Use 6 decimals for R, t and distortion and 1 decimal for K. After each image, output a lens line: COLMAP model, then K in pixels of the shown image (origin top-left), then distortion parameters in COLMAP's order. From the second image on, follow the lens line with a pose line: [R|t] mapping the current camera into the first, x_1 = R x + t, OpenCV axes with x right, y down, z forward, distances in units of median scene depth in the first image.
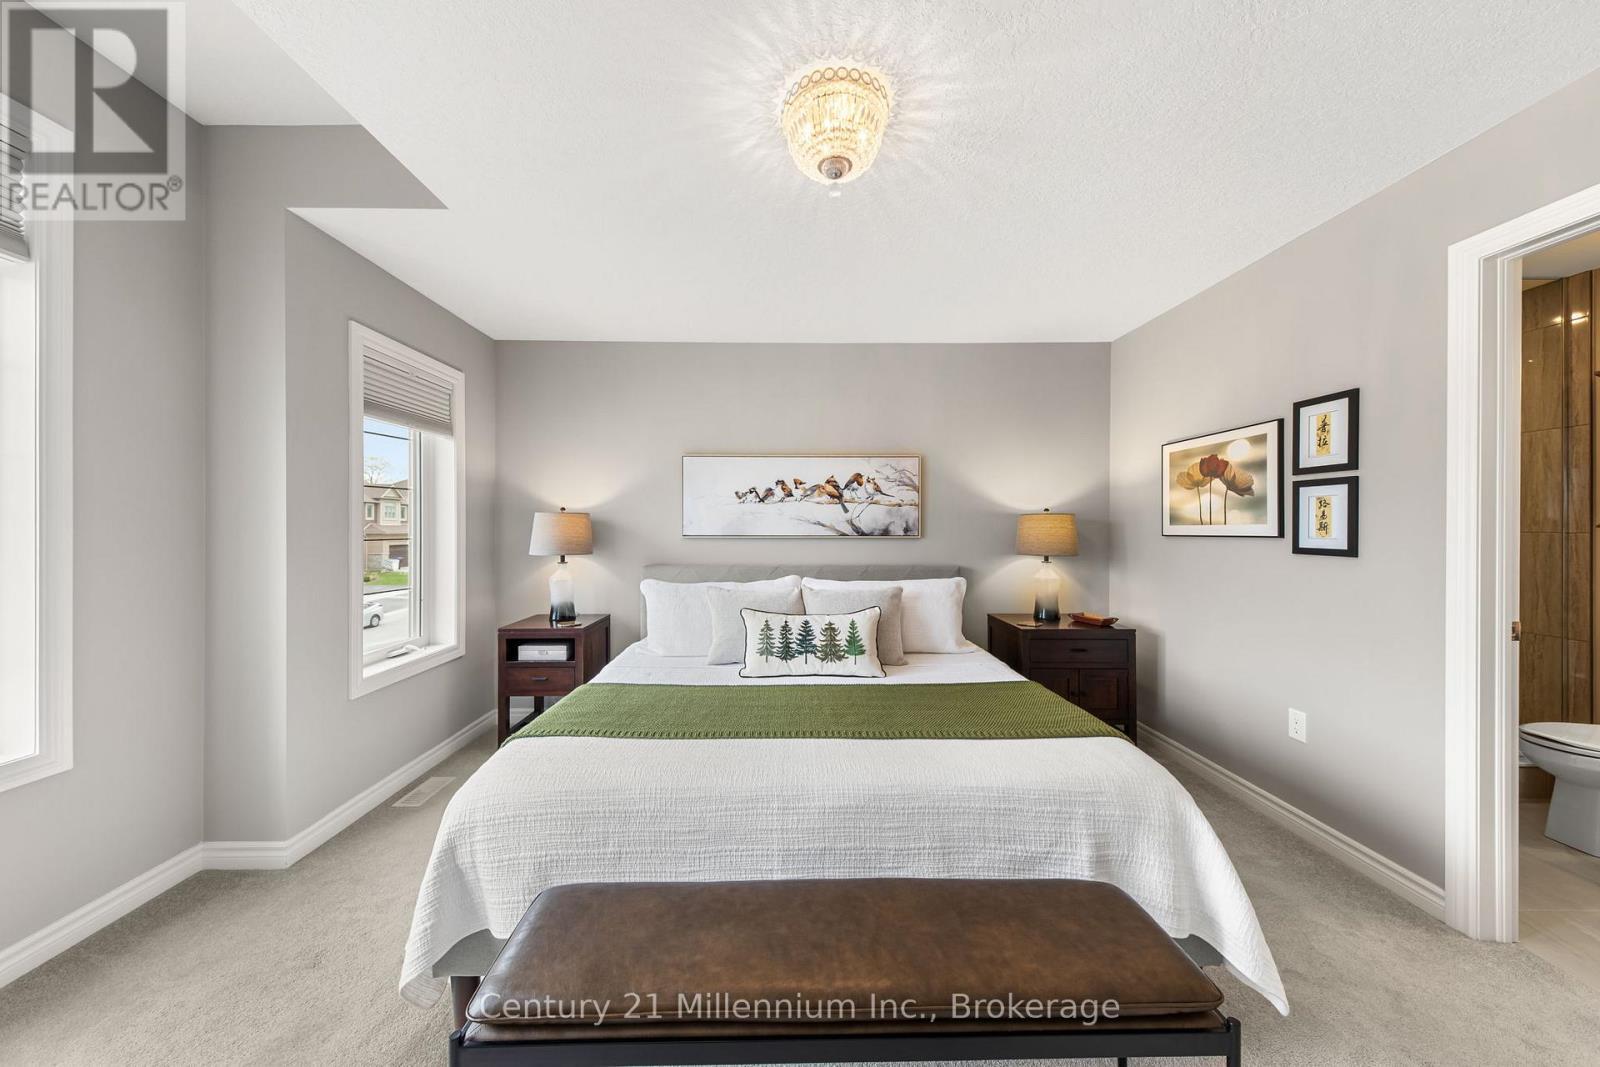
lens RADIAL K [[541.6, 0, 795.8], [0, 541.6, 527.4], [0, 0, 1]] dist [0.011199, -0.000089]
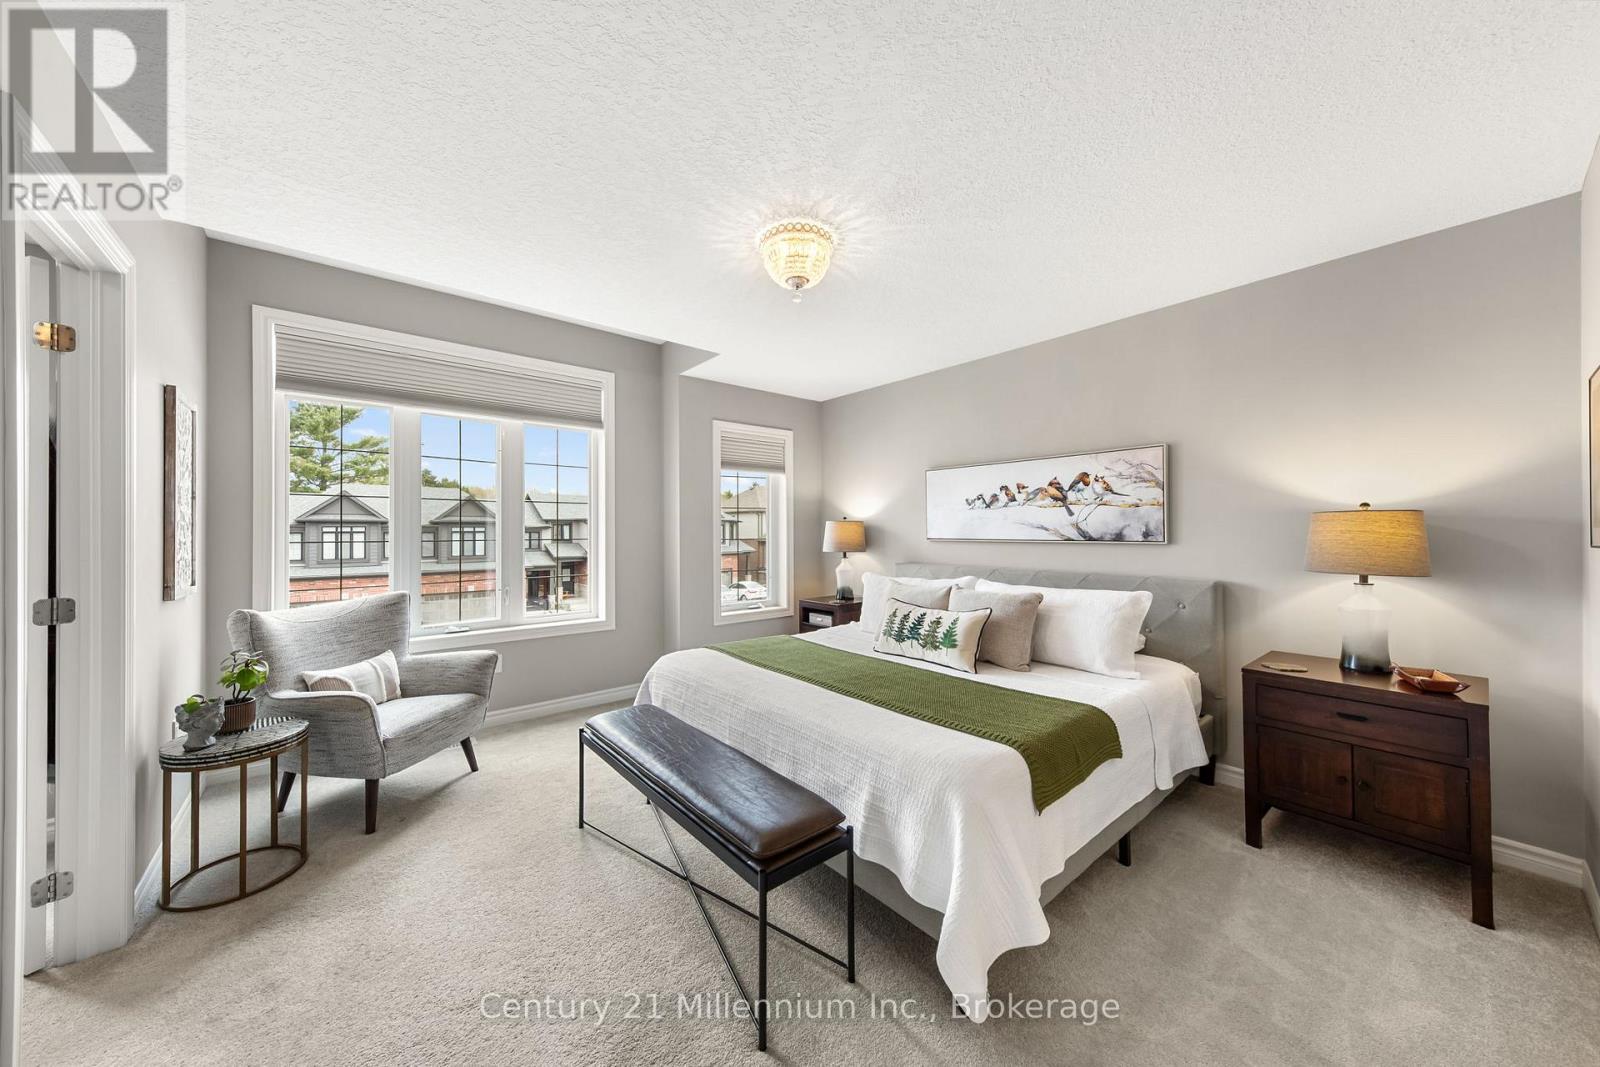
lens RADIAL K [[541.6, 0, 787.4], [0, 541.6, 529.4], [0, 0, 1]] dist [0.011199, -0.000089]
pose [[0.624020, -0.004664, -0.781394, 0.517343], [-0.000532, 0.999979, -0.006394, 0.002072], [0.781408, 0.004406, 0.624005, 0.039569]]
